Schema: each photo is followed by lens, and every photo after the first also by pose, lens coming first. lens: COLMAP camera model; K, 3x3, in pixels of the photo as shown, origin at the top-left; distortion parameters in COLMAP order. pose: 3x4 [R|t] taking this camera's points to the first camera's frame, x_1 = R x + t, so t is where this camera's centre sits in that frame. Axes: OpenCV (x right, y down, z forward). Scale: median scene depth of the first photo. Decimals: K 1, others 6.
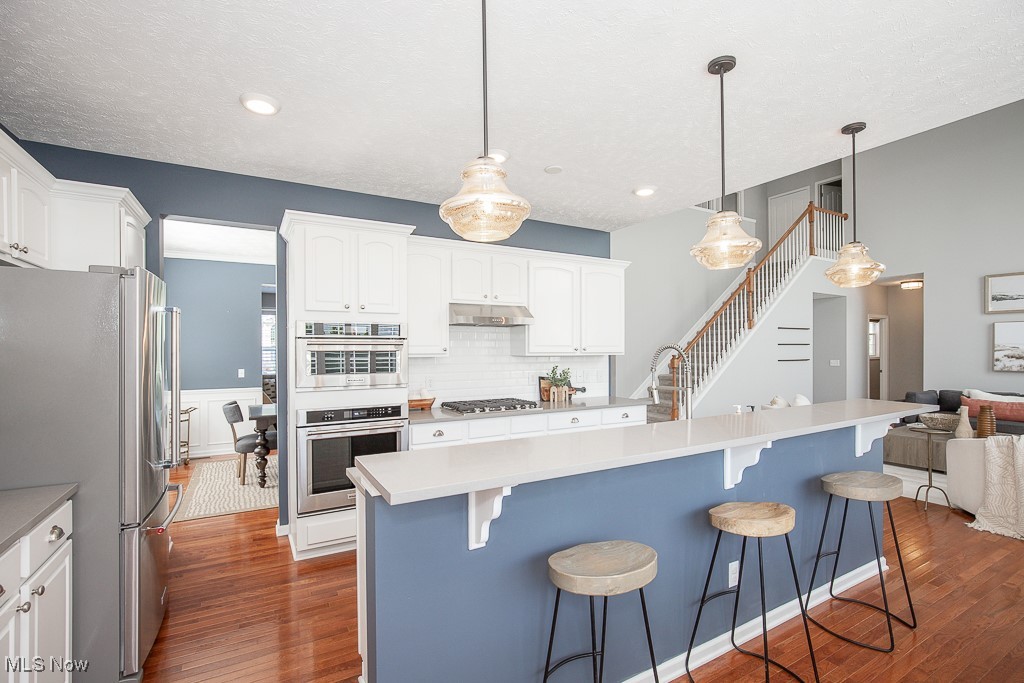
lens RADIAL K [[462.8, 0, 513.8], [0, 462.8, 355.2], [0, 0, 1]] dist [-0.004778, -0.000209]
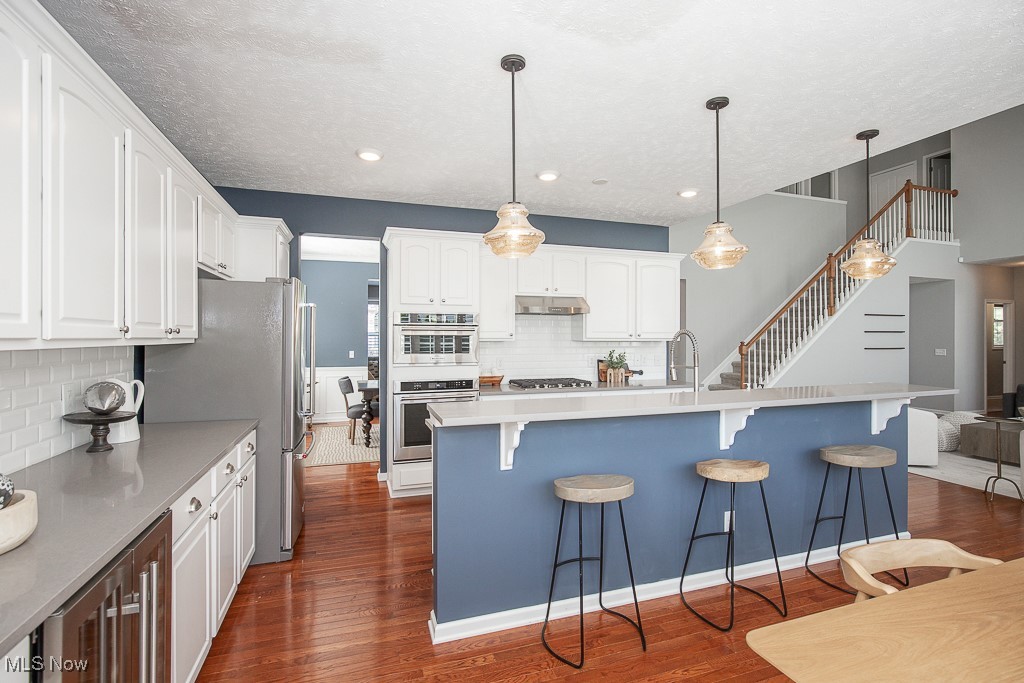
lens RADIAL K [[470.2, 0, 518.1], [0, 470.2, 340.1], [0, 0, 1]] dist [0.001432, 0.000275]
pose [[0.982534, 0.006957, -0.185953, 0.084963], [-0.007809, 0.999962, -0.003848, 0.005518], [0.185919, 0.005233, 0.982551, -0.166618]]
